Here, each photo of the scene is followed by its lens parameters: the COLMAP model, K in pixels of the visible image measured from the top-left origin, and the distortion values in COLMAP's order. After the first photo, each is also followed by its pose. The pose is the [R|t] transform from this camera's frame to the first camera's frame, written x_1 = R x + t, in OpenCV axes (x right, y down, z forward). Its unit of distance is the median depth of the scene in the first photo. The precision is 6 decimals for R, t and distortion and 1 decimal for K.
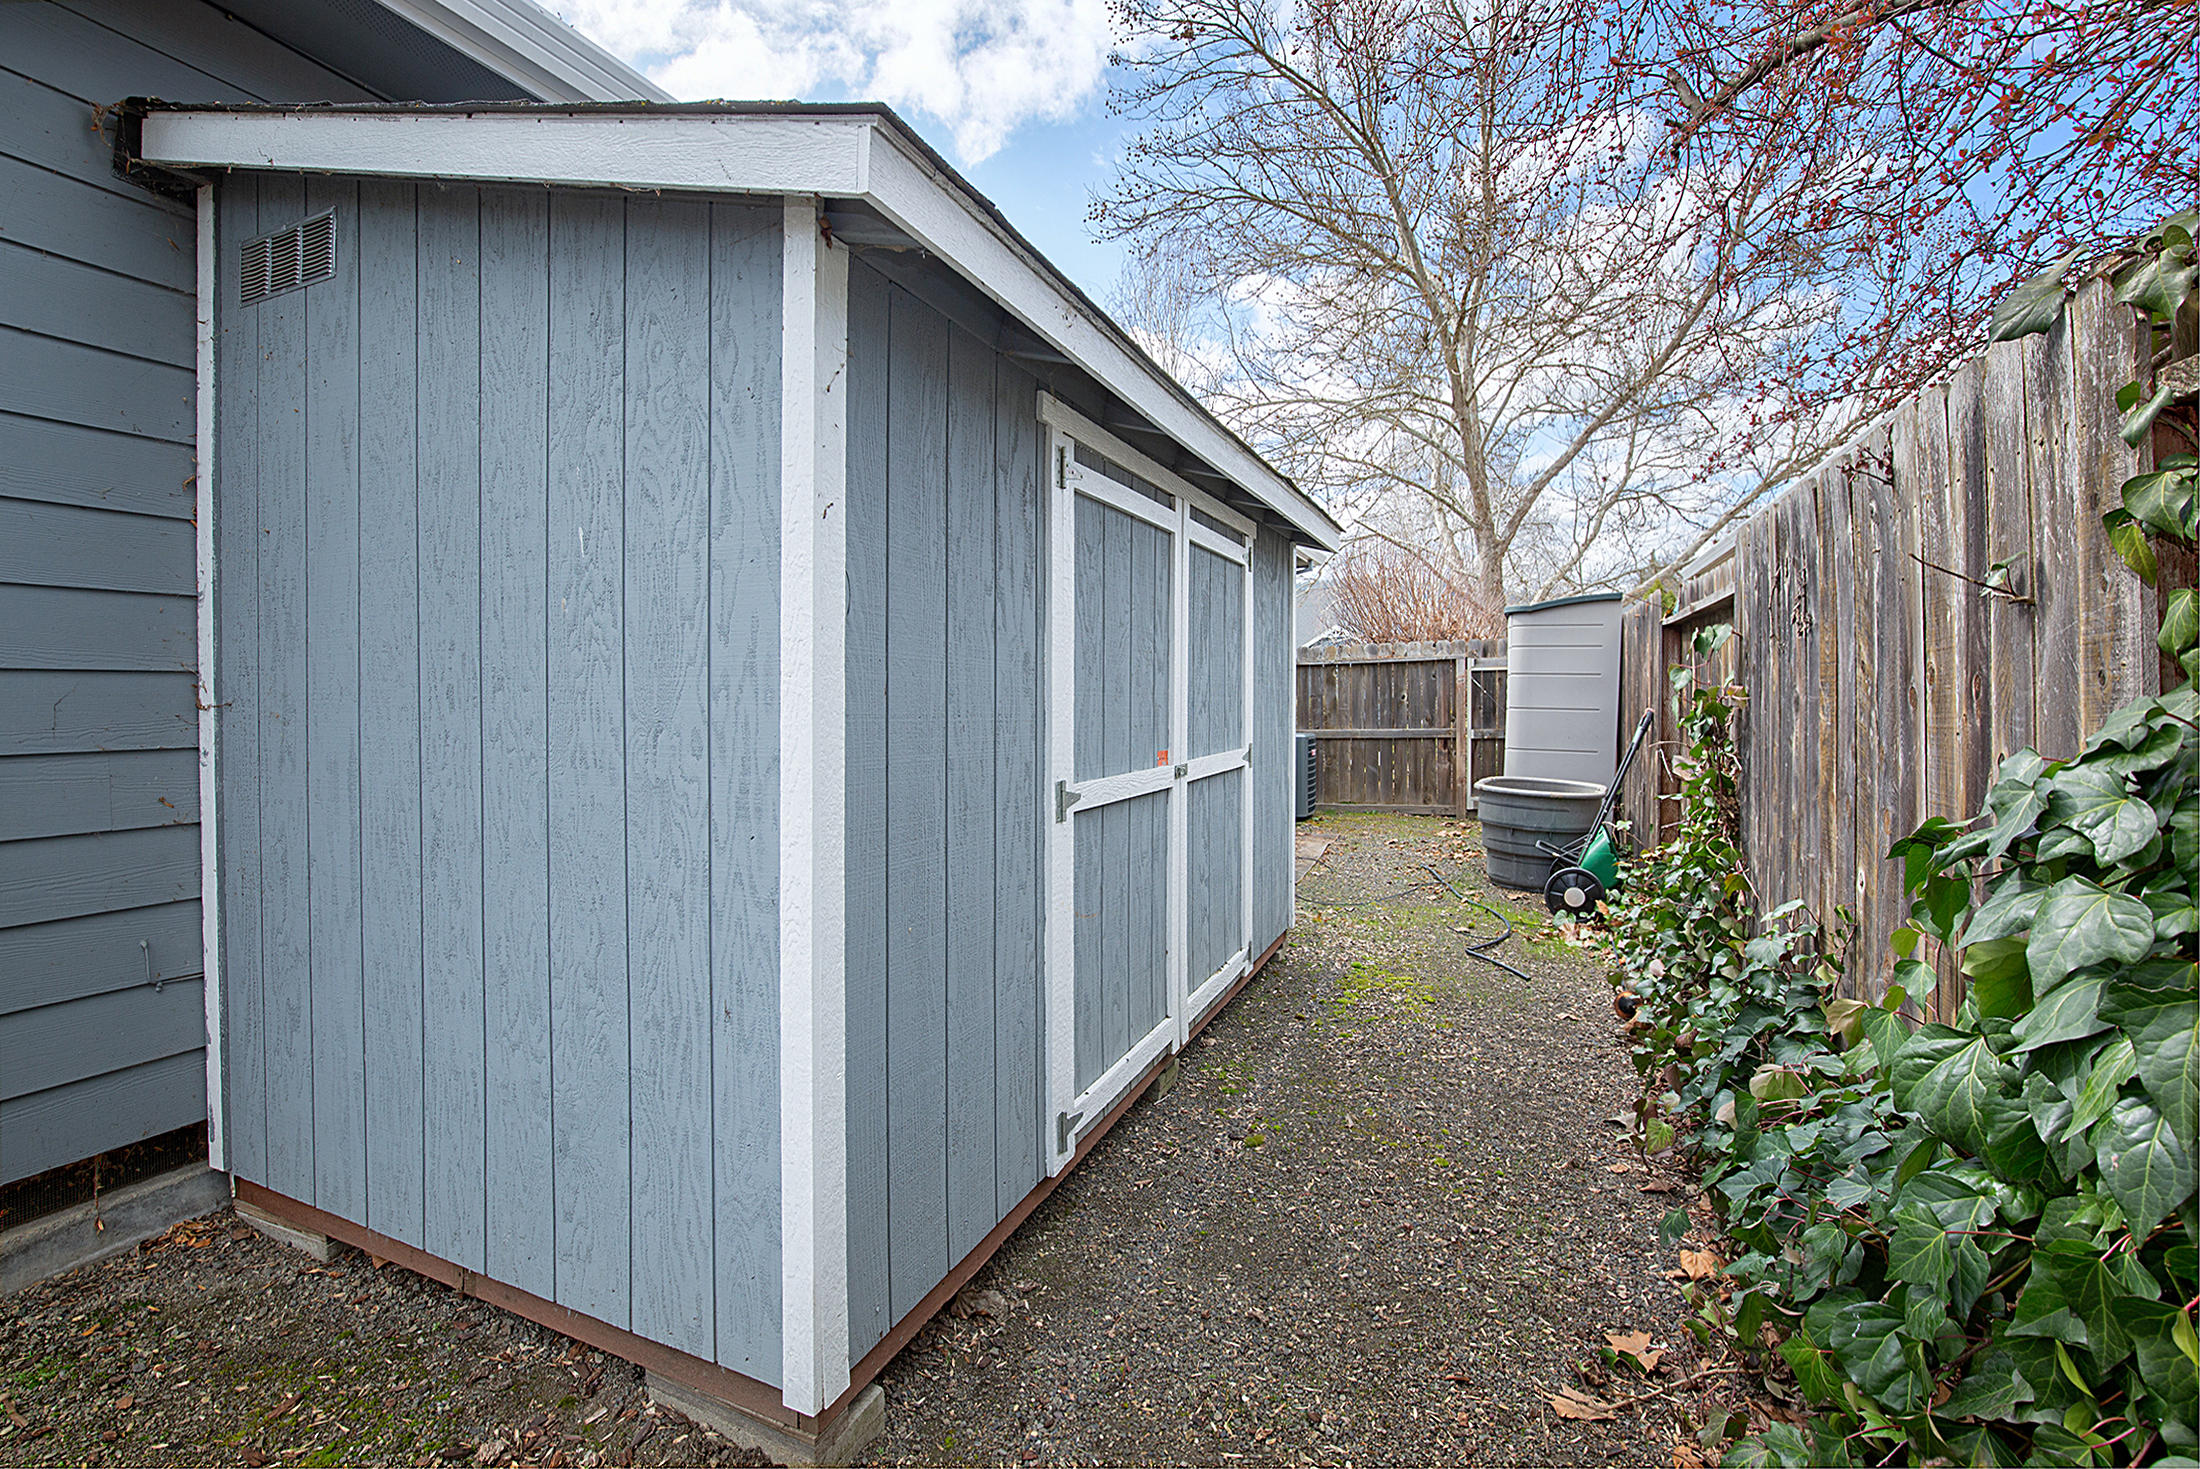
lens RADIAL K [[998.9, 0, 1109.7], [0, 998.9, 712.3], [0, 0, 1]] dist [-0.033513, 0.006435]
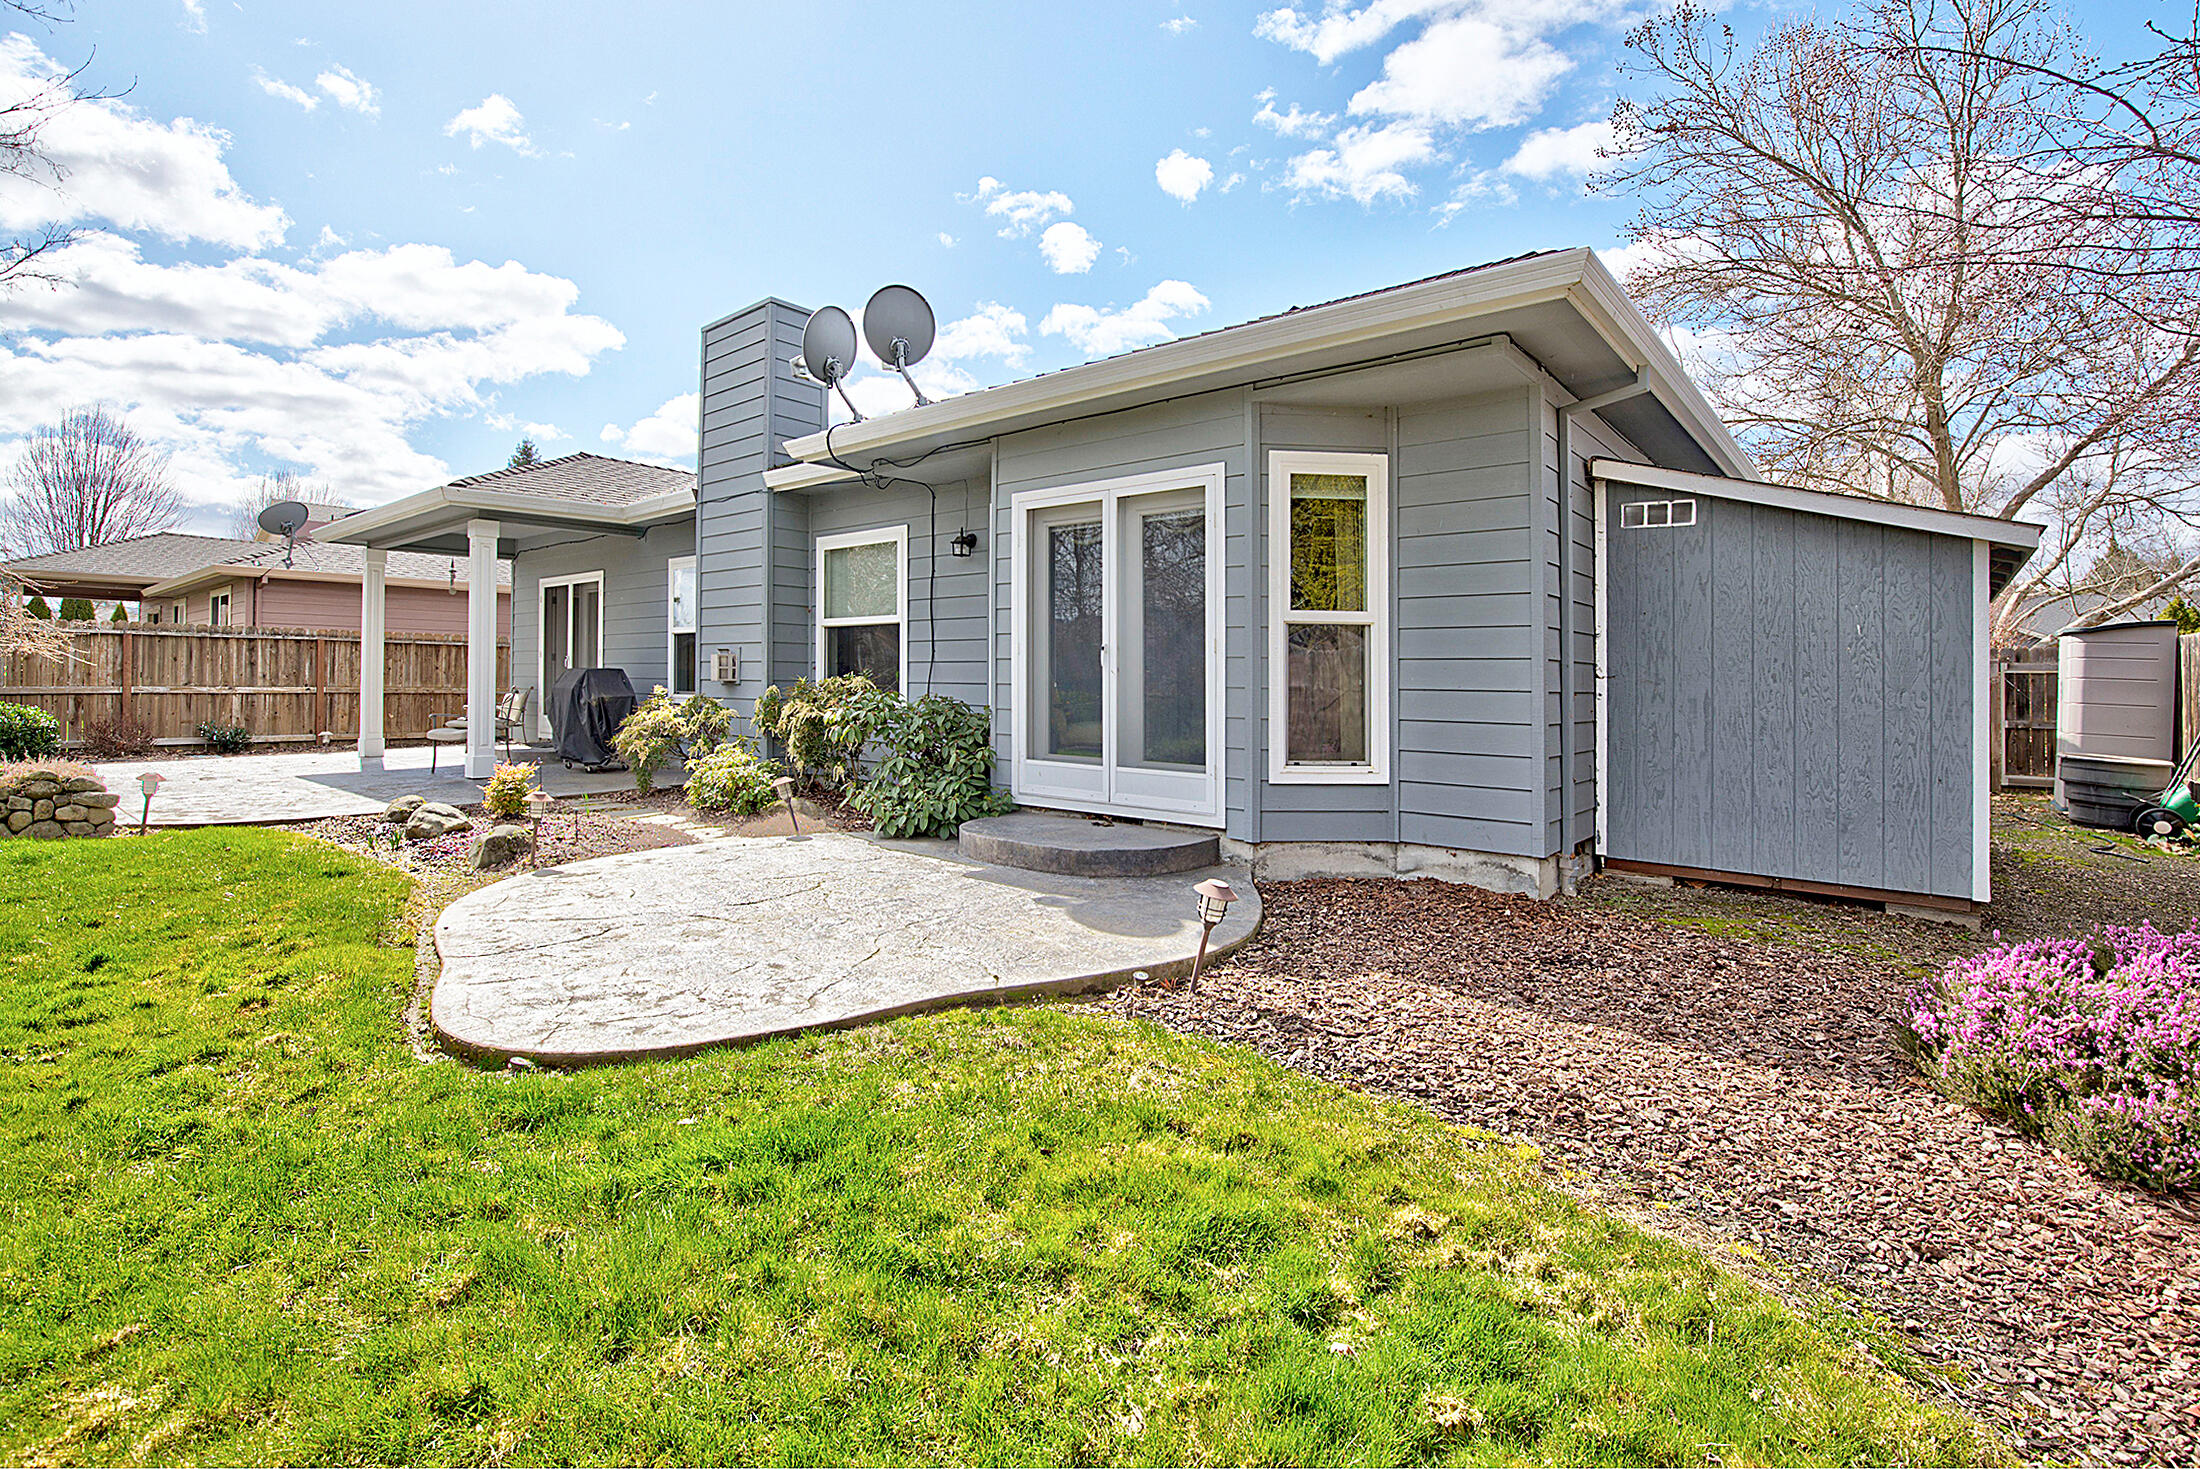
lens RADIAL K [[1005.2, 0, 1103.2], [0, 1005.2, 628.0], [0, 0, 1]] dist [-0.036271, 0.005885]
pose [[0.956119, 0.022791, -0.292091, -1.425207], [-0.041260, 0.997508, -0.057227, 0.072025], [0.290058, 0.066768, 0.954677, -1.975598]]
